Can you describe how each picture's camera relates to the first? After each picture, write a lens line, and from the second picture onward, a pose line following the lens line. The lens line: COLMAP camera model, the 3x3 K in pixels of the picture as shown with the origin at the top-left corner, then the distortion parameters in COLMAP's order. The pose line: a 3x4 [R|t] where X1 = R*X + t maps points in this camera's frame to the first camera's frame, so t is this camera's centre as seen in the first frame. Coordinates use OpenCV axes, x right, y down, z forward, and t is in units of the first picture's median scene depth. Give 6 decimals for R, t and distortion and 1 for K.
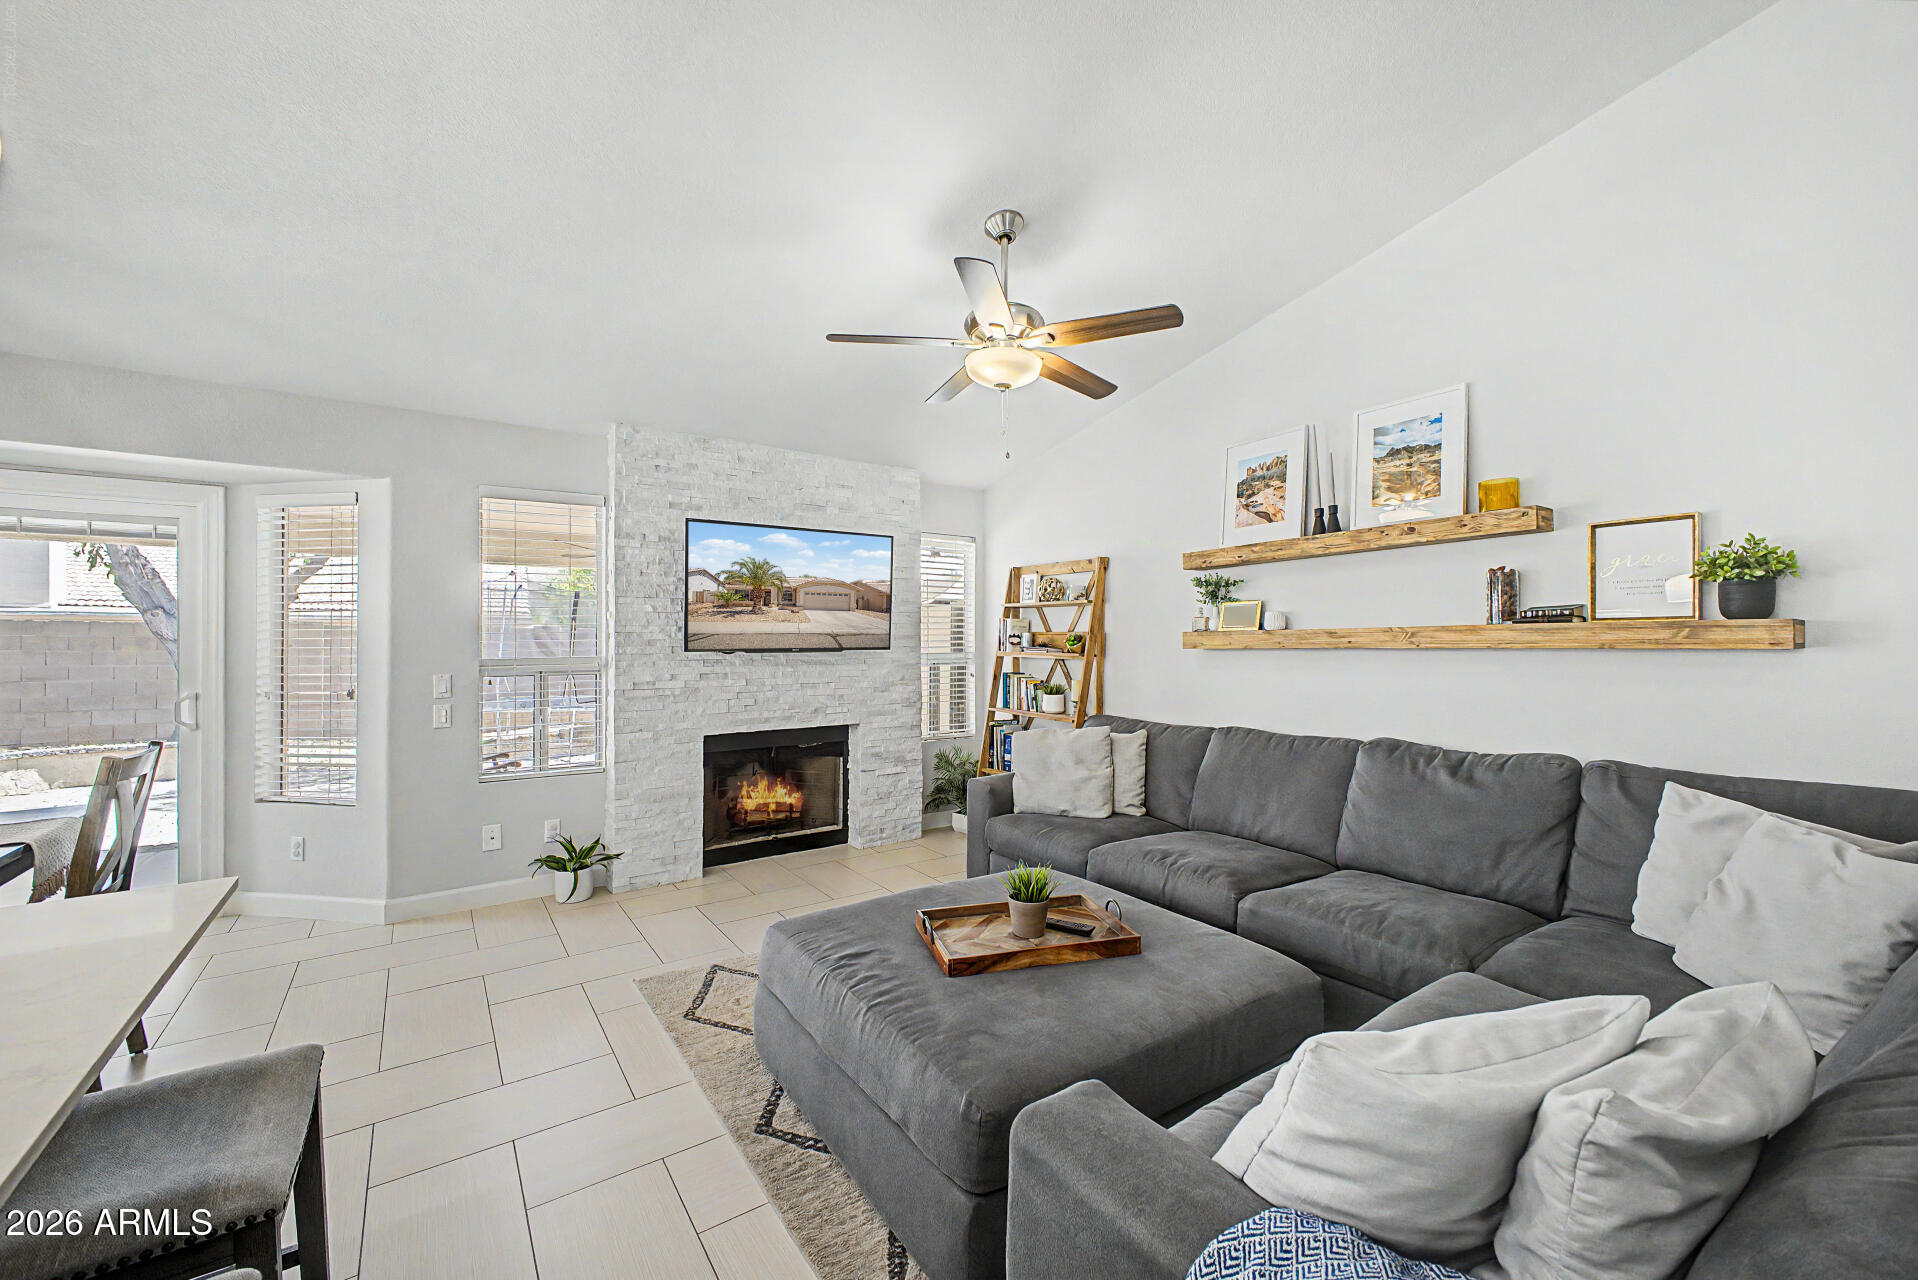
lens RADIAL K [[772.4, 0, 957.7], [0, 772.4, 626.7], [0, 0, 1]] dist [0.016278, -0.000679]
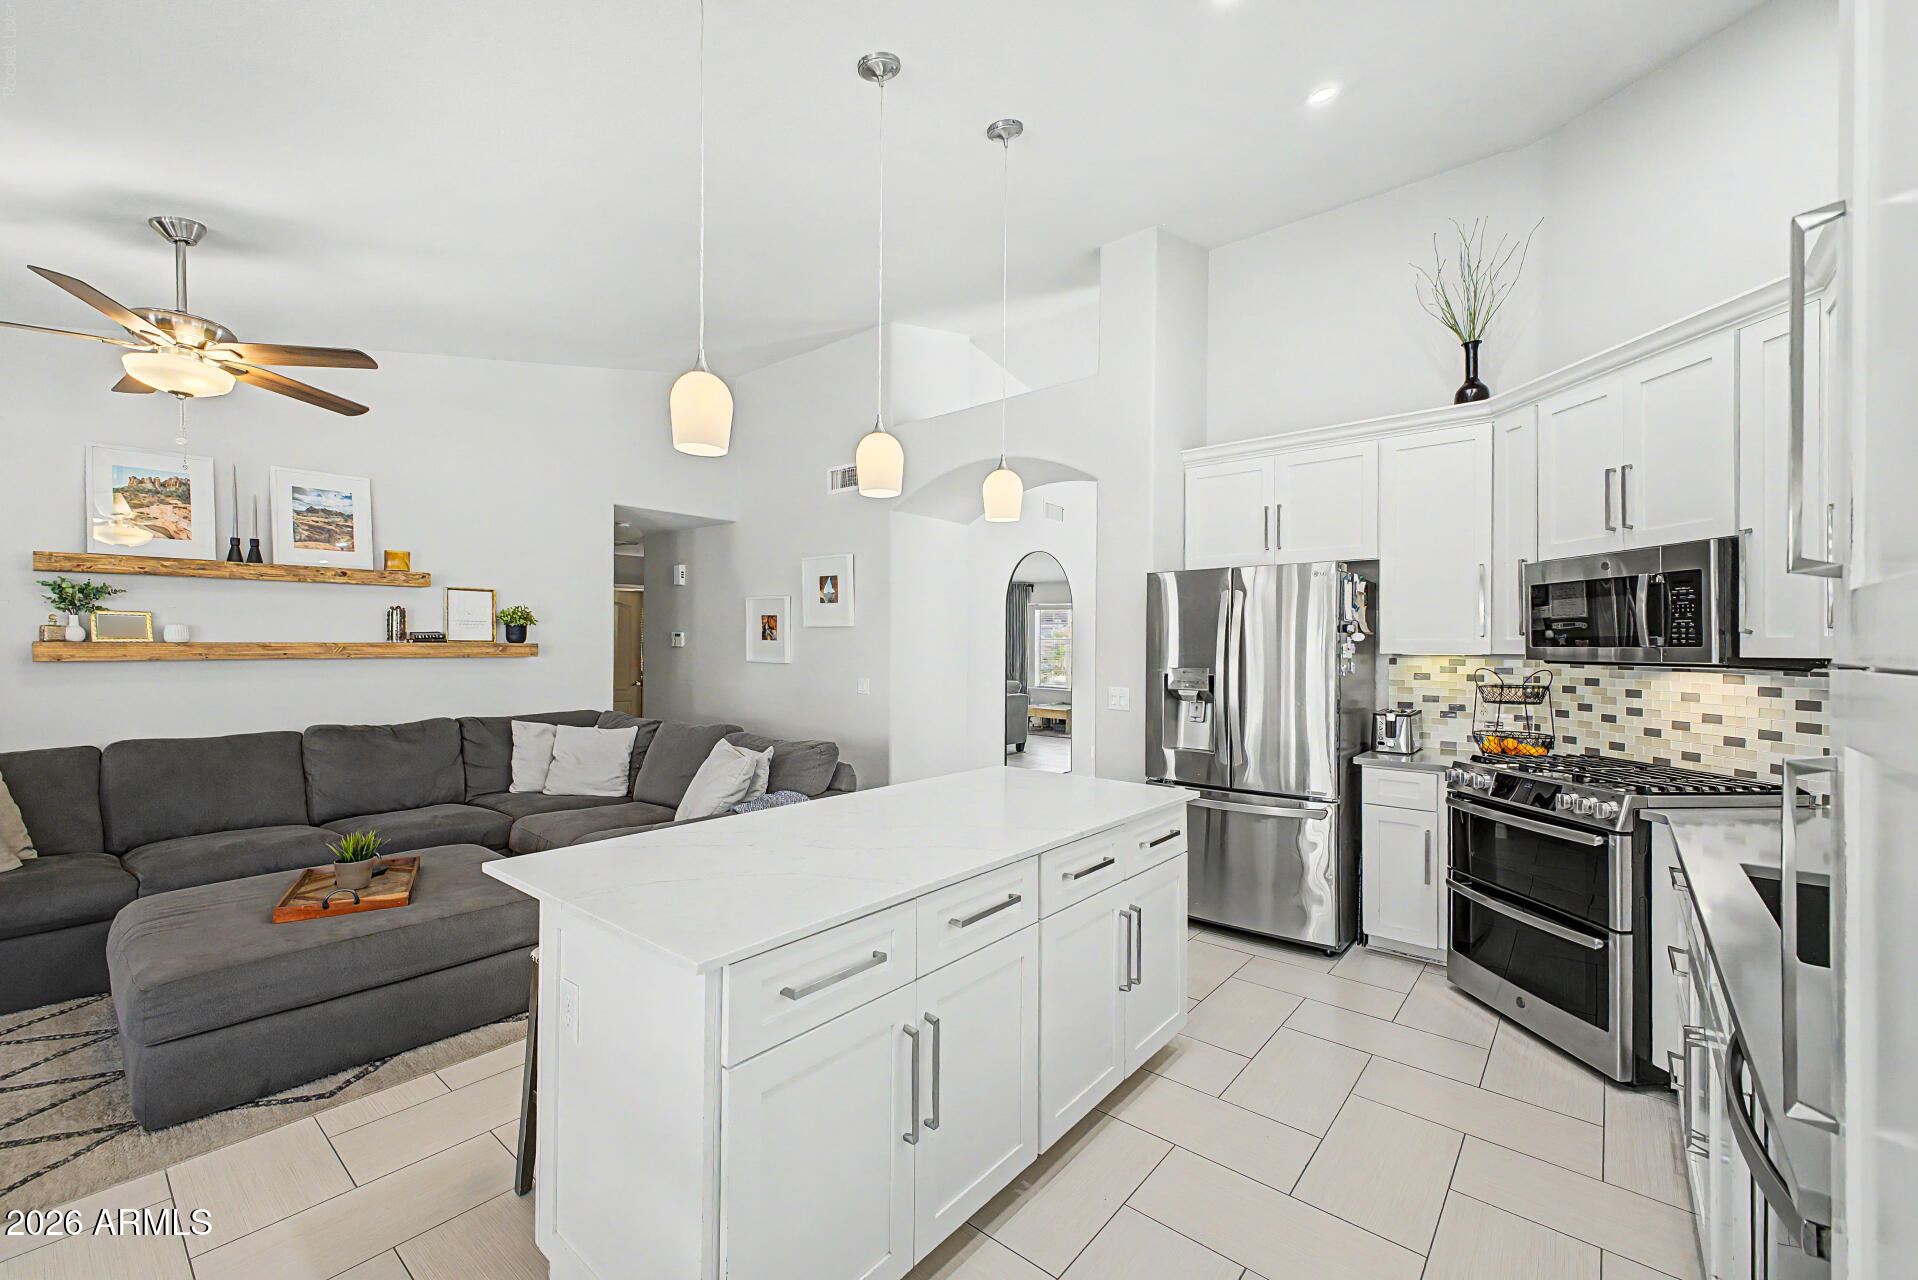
lens RADIAL K [[772.4, 0, 949.5], [0, 772.4, 648.2], [0, 0, 1]] dist [0.016278, -0.000679]
pose [[-0.255429, 0.003911, 0.966820, -1.008885], [-0.022819, 0.999689, -0.010073, -0.000837], [-0.966559, -0.024635, -0.255260, 0.287118]]
